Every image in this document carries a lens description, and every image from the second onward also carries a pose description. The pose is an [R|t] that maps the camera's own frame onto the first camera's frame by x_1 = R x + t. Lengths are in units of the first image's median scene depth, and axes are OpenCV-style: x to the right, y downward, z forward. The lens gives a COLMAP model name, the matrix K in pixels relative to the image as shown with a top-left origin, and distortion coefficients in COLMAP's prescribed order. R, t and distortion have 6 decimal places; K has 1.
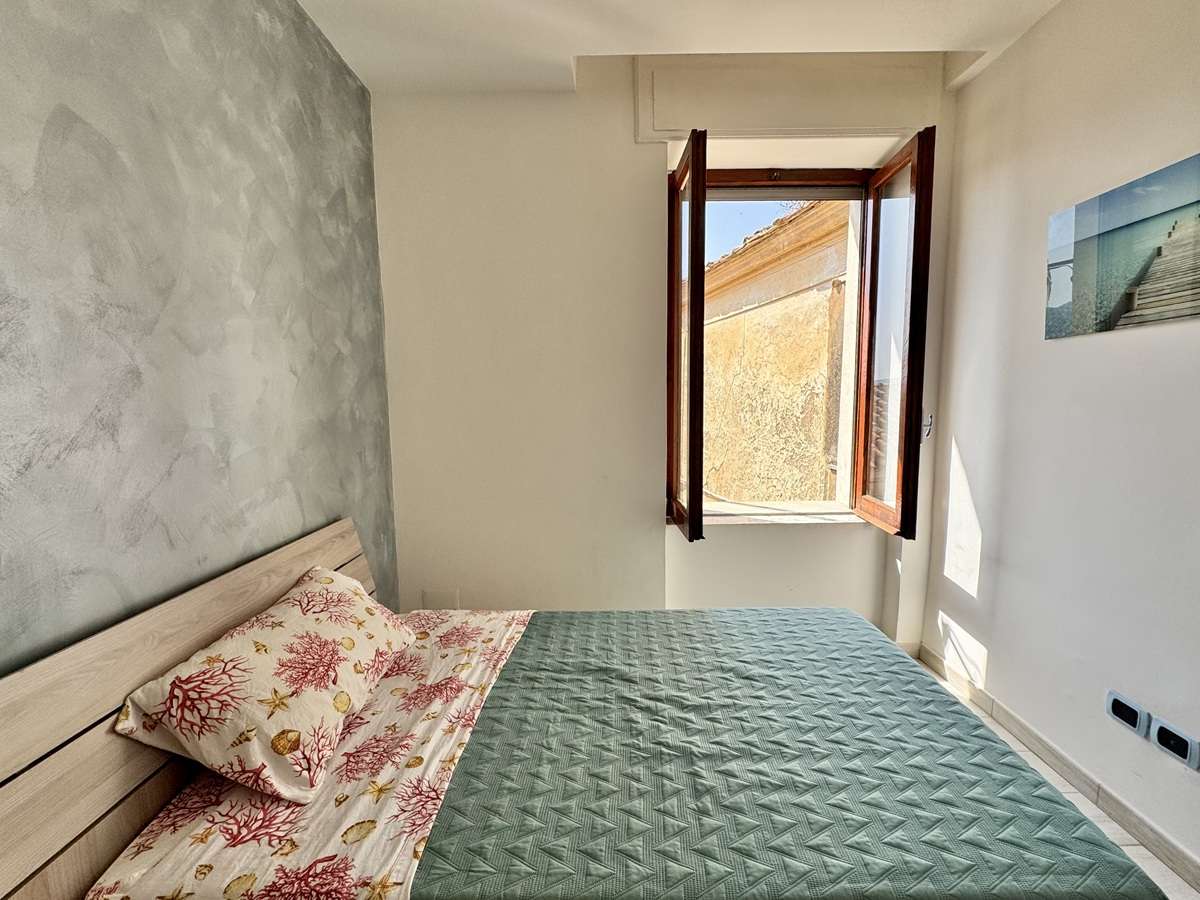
lens RADIAL K [[480.2, 0, 606.8], [0, 480.2, 447.8], [0, 0, 1]] dist [-0.004596, -0.000500]
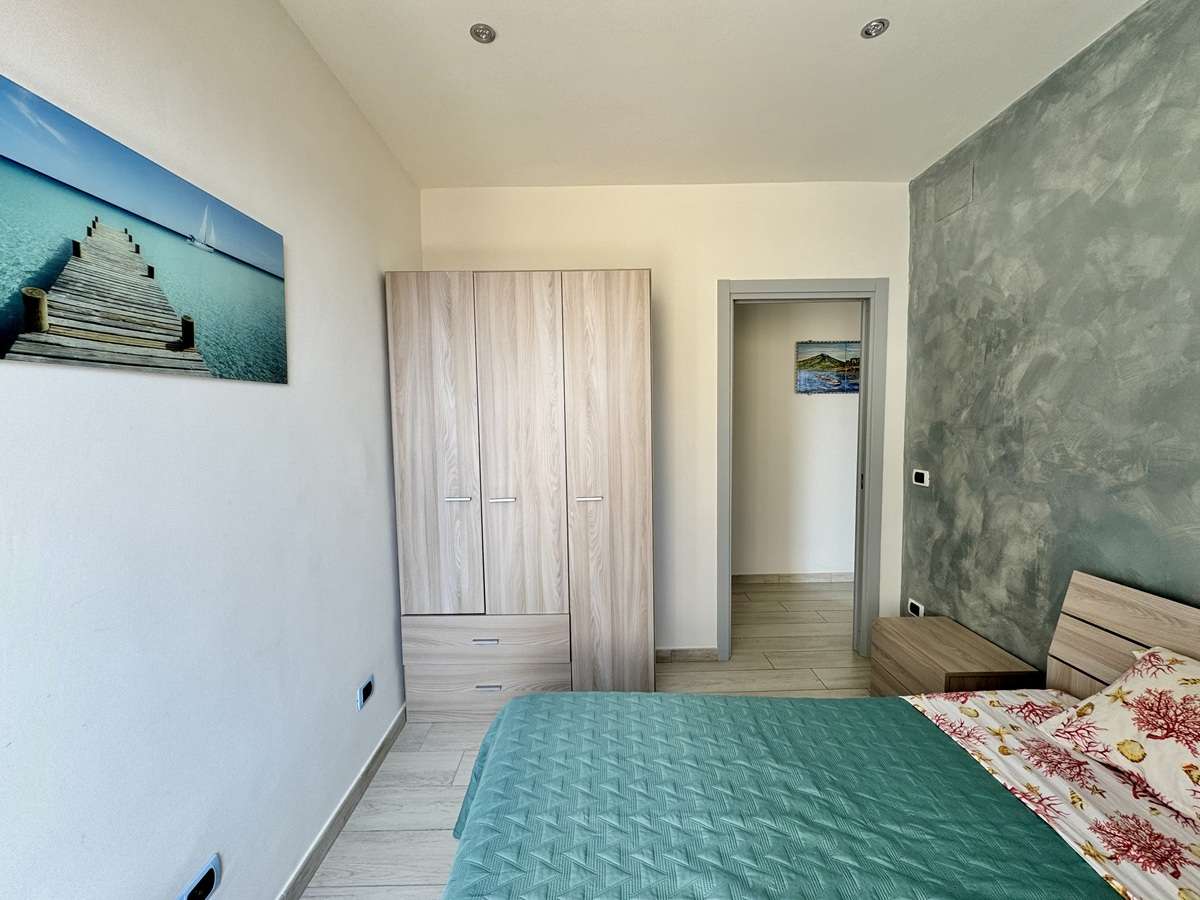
lens RADIAL K [[480.2, 0, 596.3], [0, 480.2, 447.1], [0, 0, 1]] dist [-0.004596, -0.000500]
pose [[-0.999652, 0.022987, -0.012936, 0.513273], [0.020612, 0.986785, 0.160717, -0.250394], [0.016460, 0.160395, -0.986916, 1.699180]]
